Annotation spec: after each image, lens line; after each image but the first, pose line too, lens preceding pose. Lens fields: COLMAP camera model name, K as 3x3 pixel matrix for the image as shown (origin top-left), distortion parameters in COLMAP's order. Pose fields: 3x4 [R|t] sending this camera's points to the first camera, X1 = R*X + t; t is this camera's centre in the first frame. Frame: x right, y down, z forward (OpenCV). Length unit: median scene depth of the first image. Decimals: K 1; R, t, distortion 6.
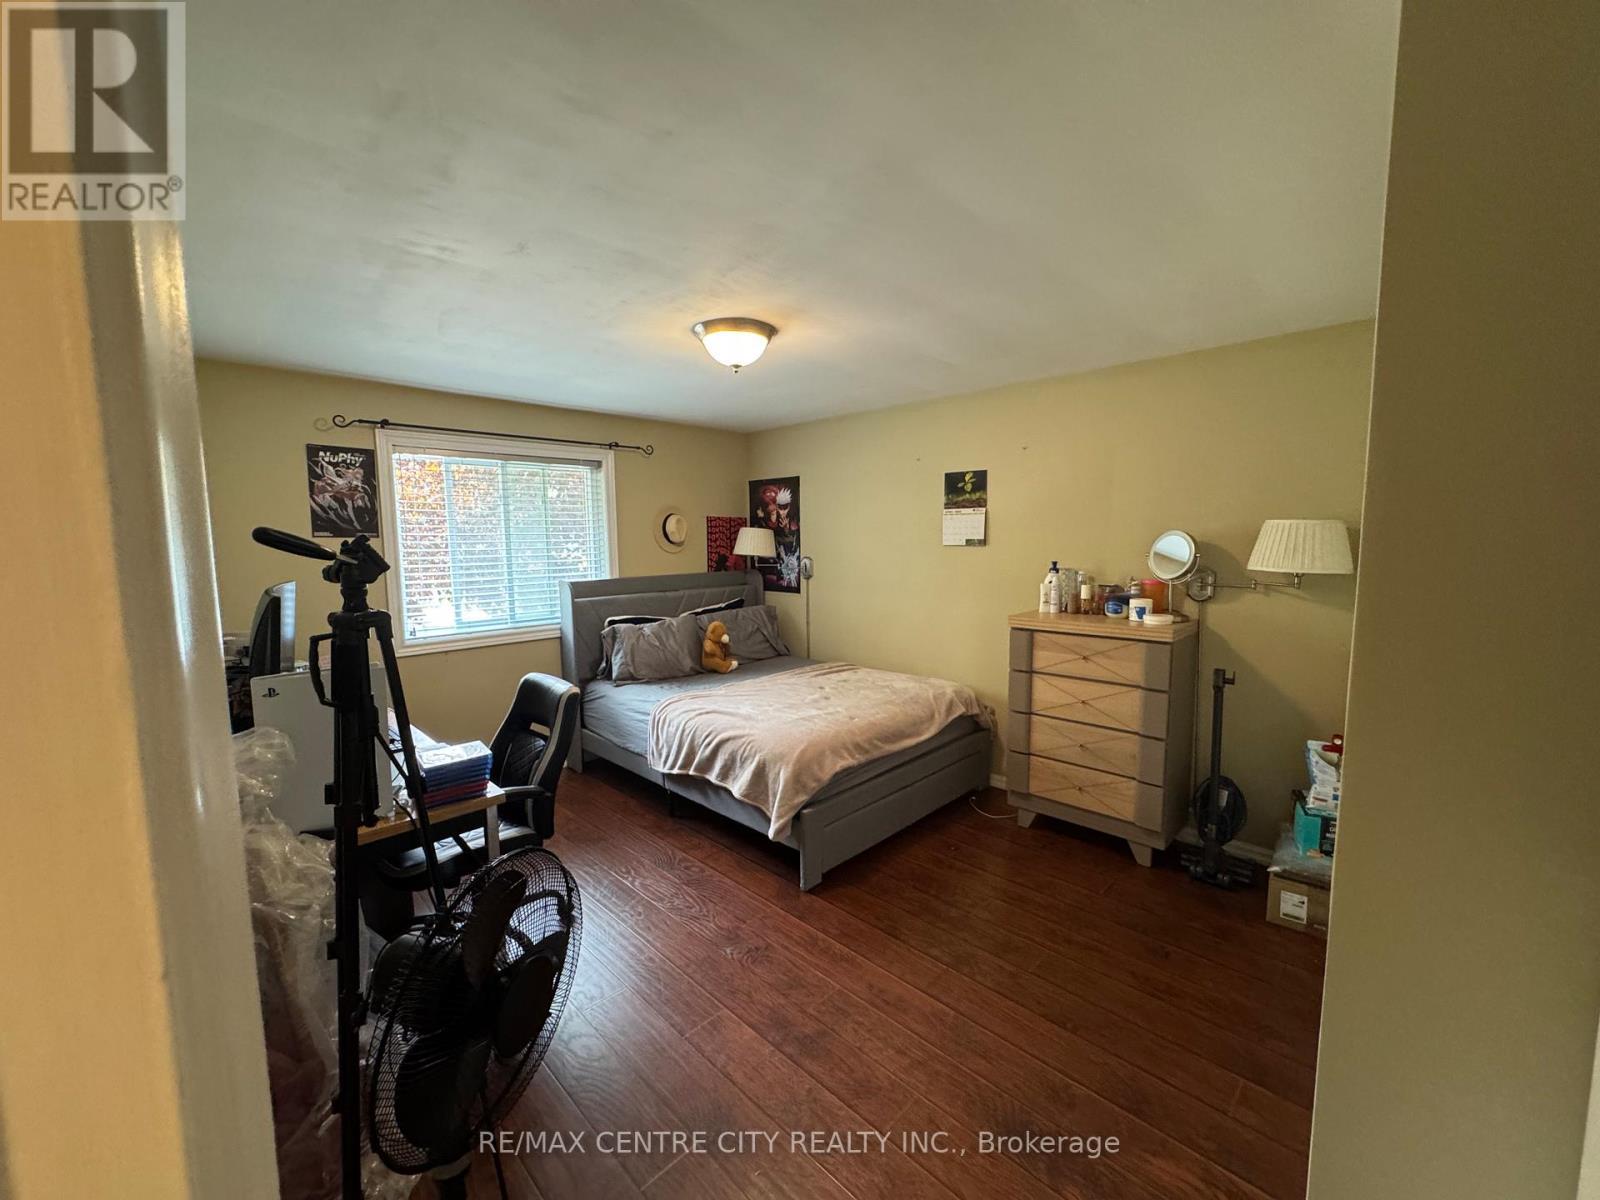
lens RADIAL K [[637.8, 0, 798.7], [0, 637.8, 600.4], [0, 0, 1]] dist [-0.000696, 0.000074]
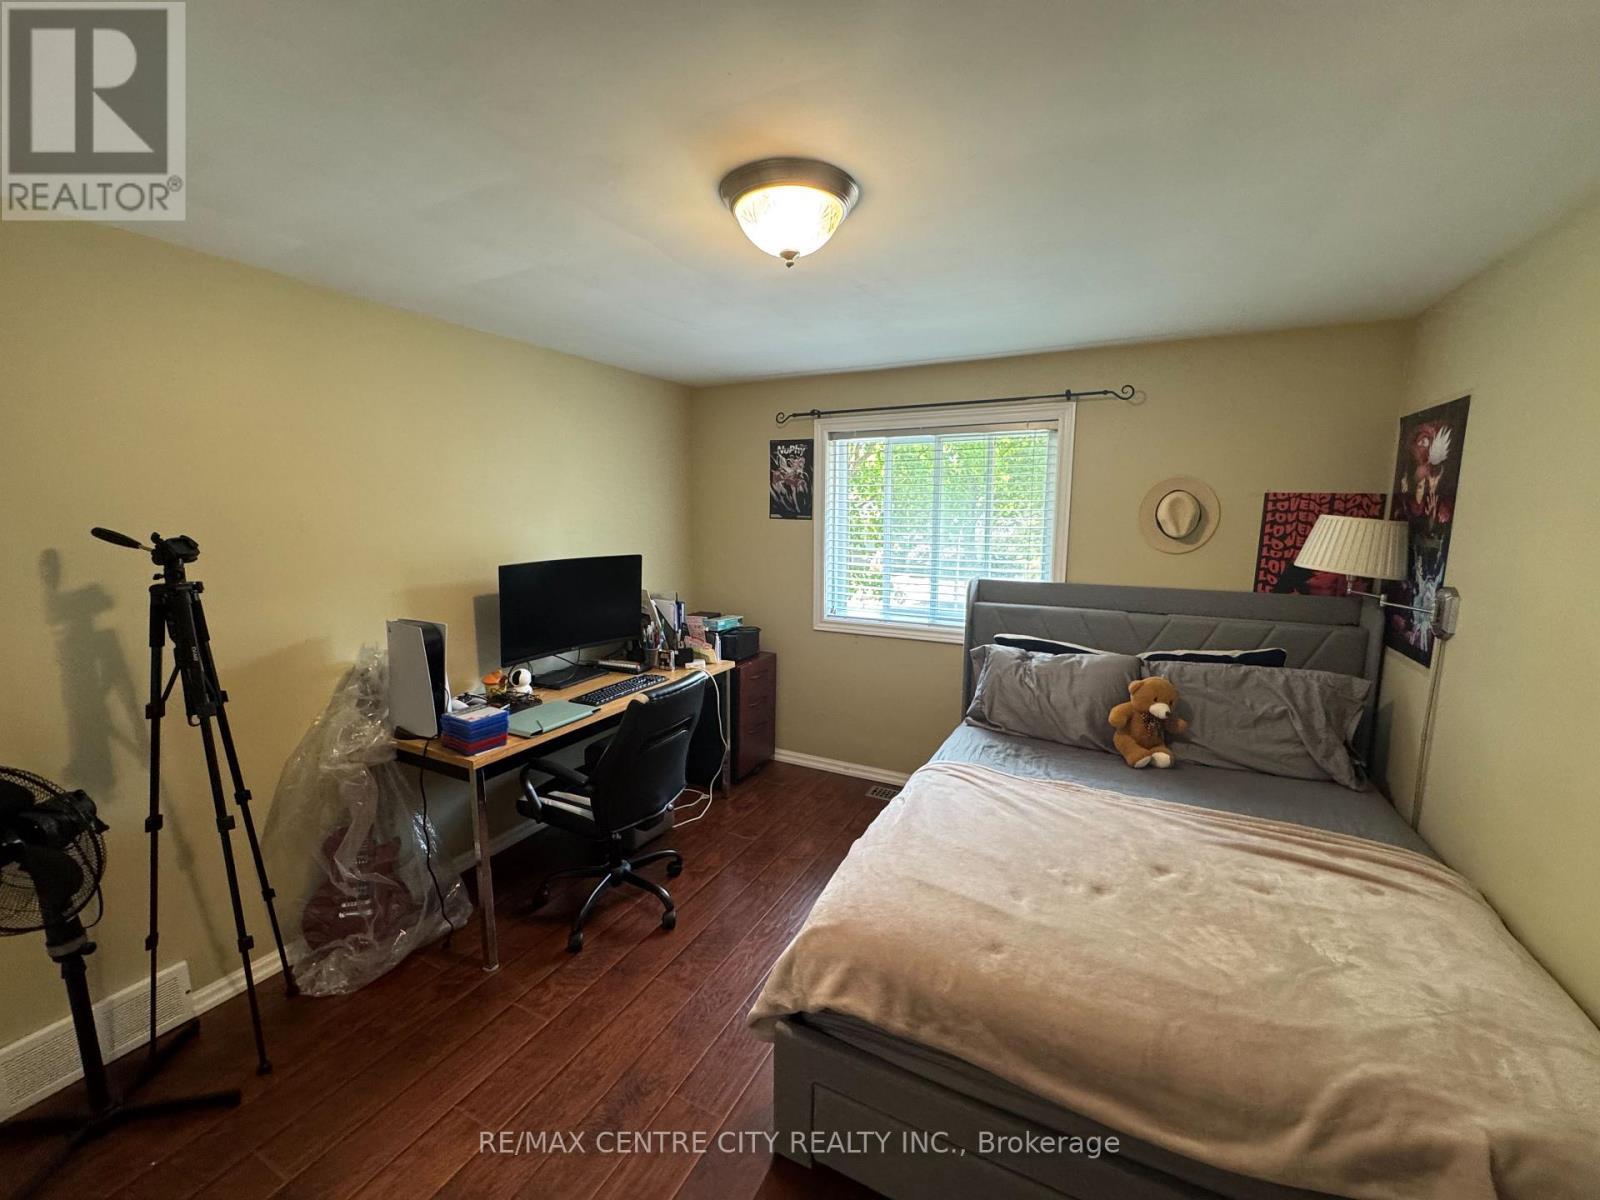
lens RADIAL K [[637.8, 0, 798.7], [0, 637.8, 600.4], [0, 0, 1]] dist [-0.000696, 0.000074]
pose [[0.307566, 0.147532, -0.940020, 0.339264], [-0.104964, 0.987138, 0.120584, -0.079363], [0.945720, 0.061581, 0.319095, 0.551795]]
